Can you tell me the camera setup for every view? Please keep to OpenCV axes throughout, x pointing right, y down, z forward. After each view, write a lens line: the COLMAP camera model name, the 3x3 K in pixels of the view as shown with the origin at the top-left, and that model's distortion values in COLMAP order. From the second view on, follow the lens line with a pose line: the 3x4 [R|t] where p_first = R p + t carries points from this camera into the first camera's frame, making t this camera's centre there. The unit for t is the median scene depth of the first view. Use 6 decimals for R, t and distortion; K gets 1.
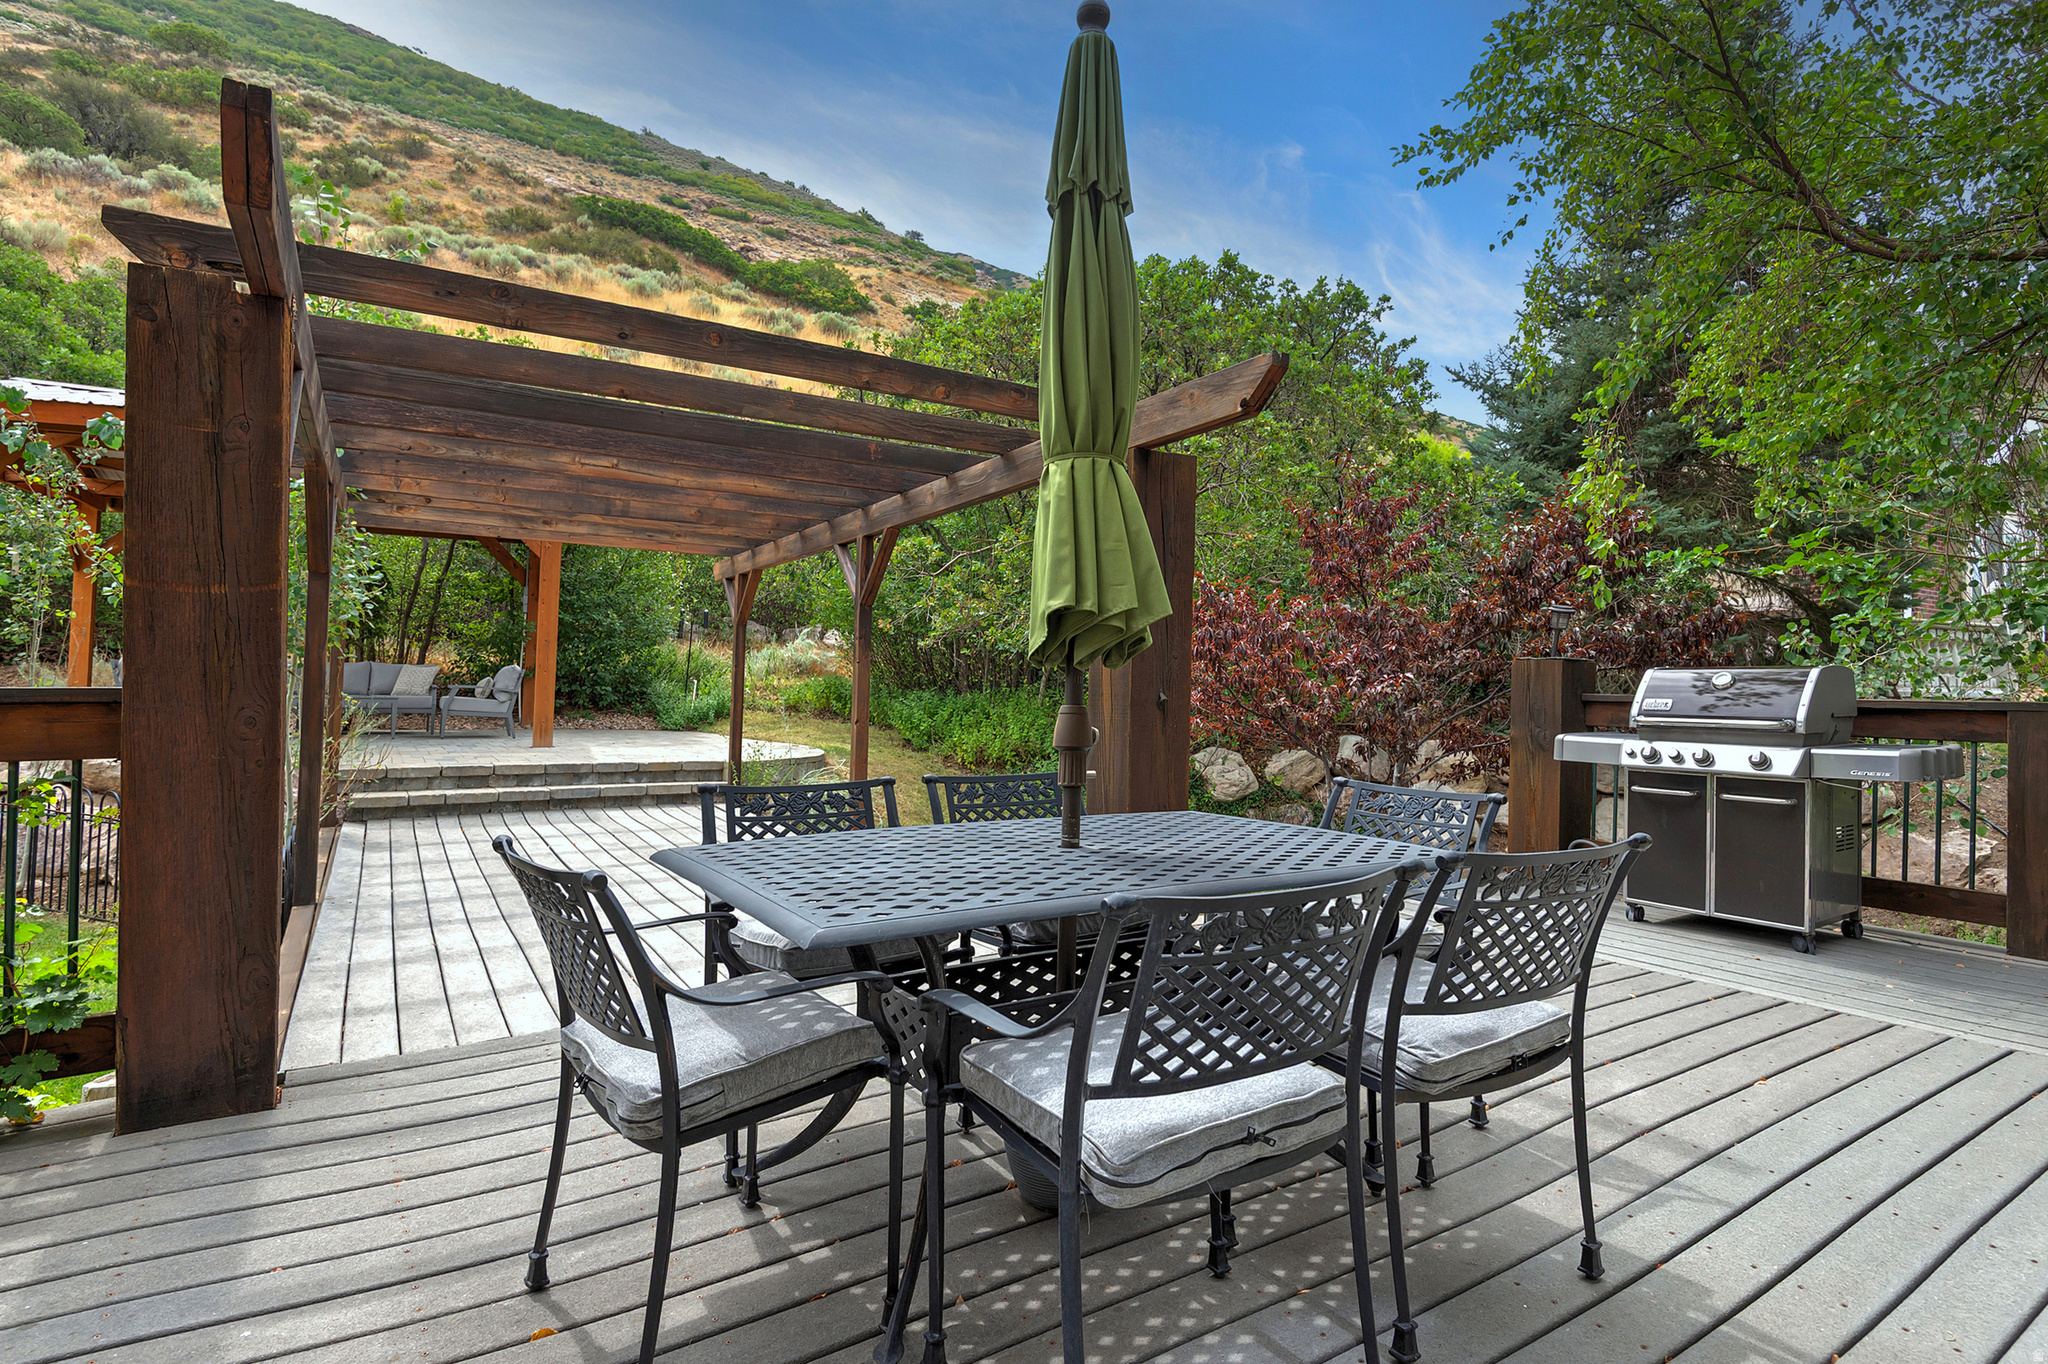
lens RADIAL K [[1024.4, 0, 1035.4], [0, 1024.4, 683.5], [0, 0, 1]] dist [0.020435, -0.016074]
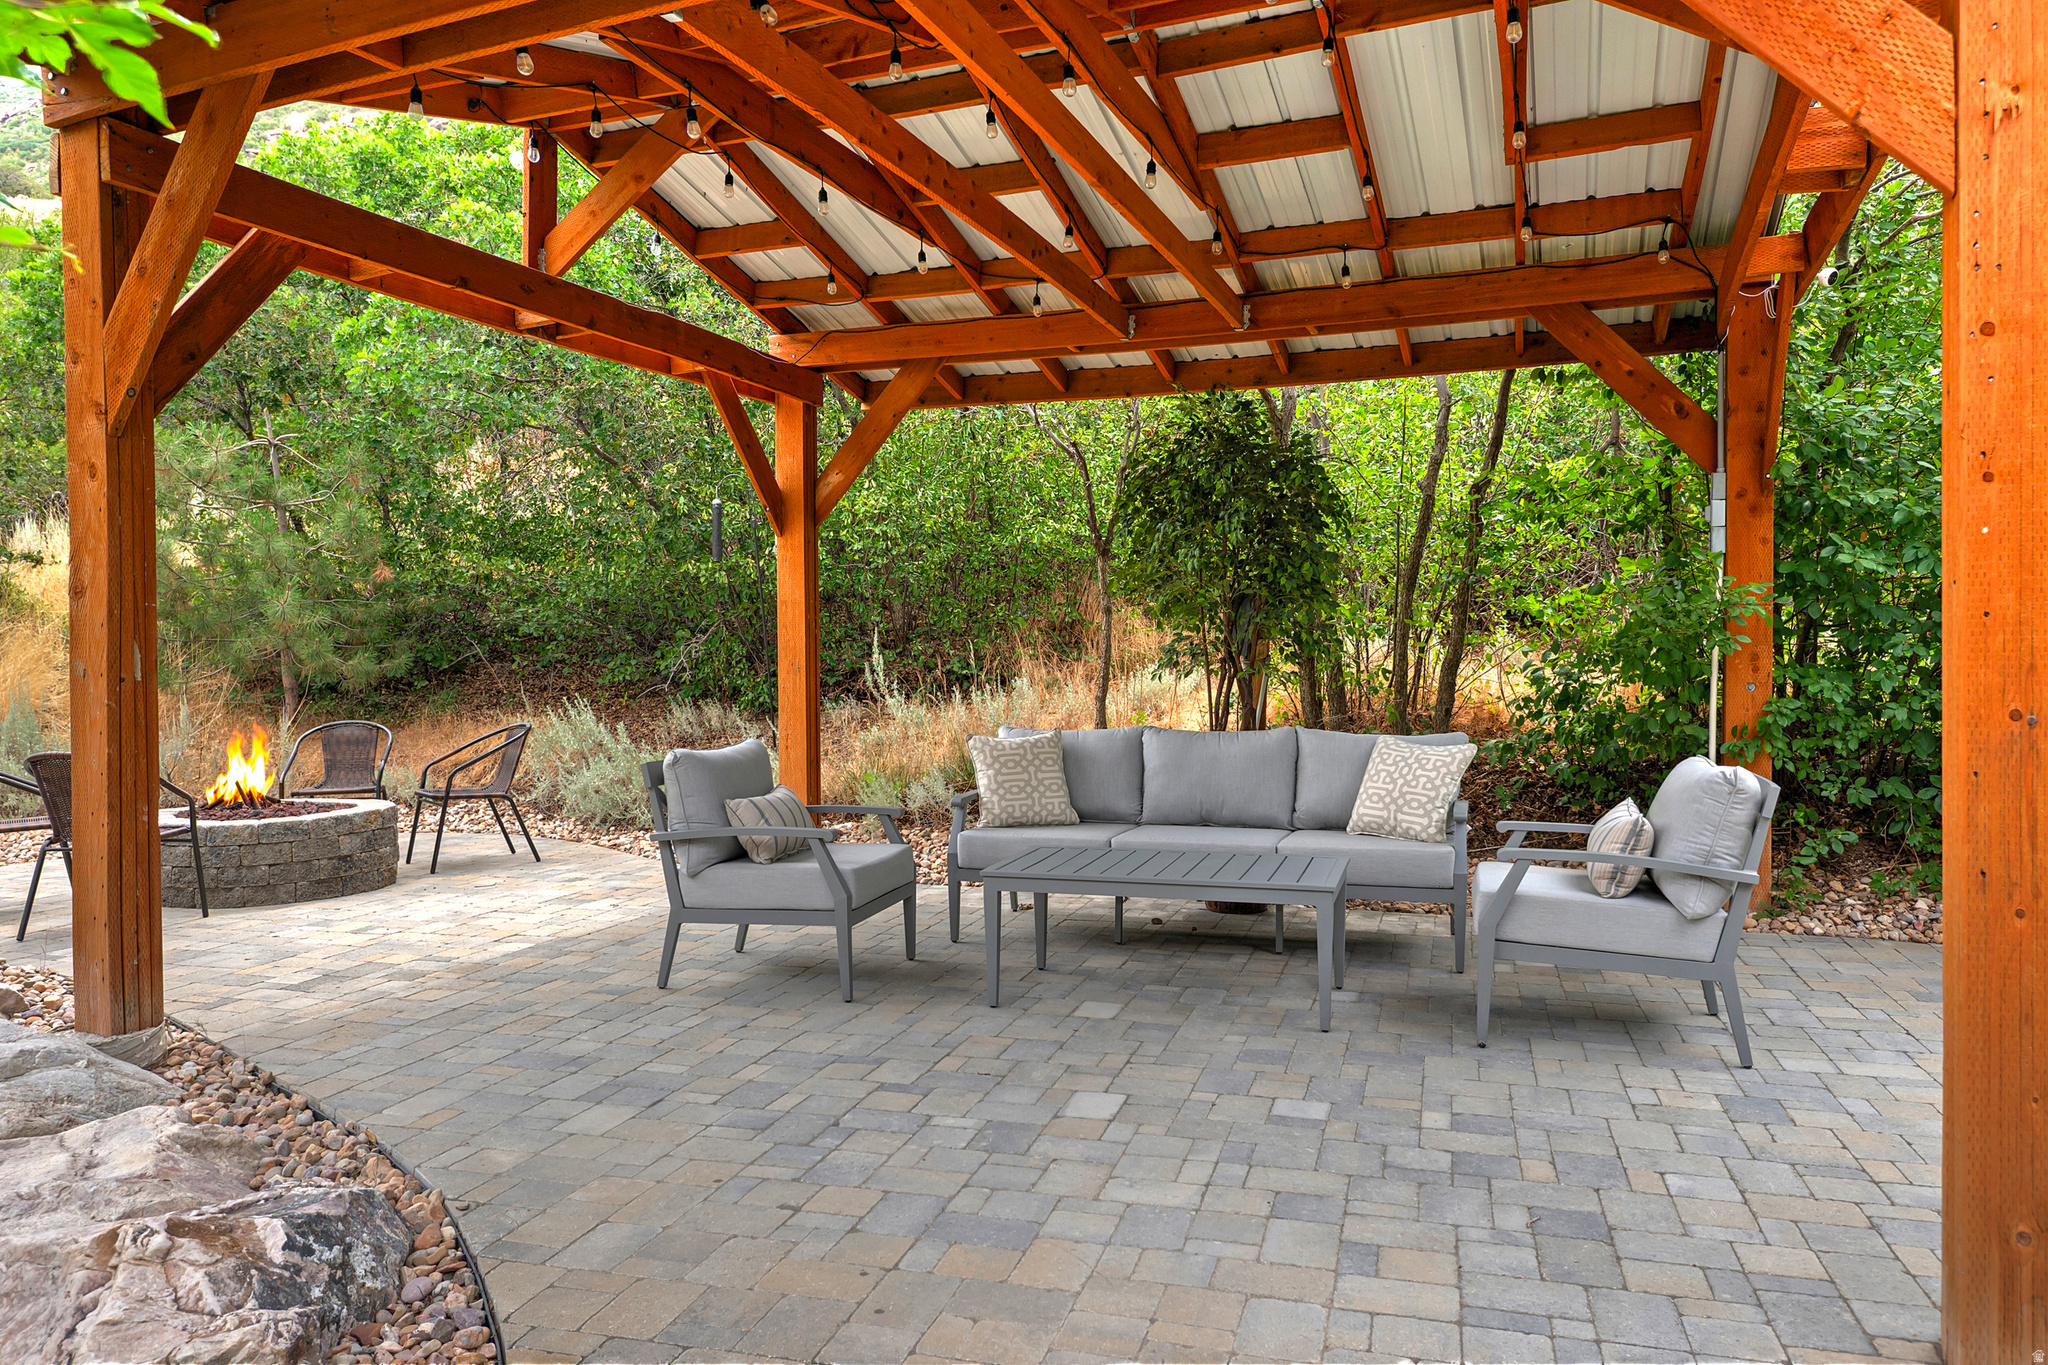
lens RADIAL K [[1451.5, 0, 1017.0], [0, 1451.5, 677.2], [0, 0, 1]] dist [0.004119, -0.000258]
pose [[0.659120, -0.011052, -0.751956, -0.289984], [0.027327, 0.999584, 0.009262, -0.039817], [0.751541, -0.026654, 0.659148, 0.518794]]
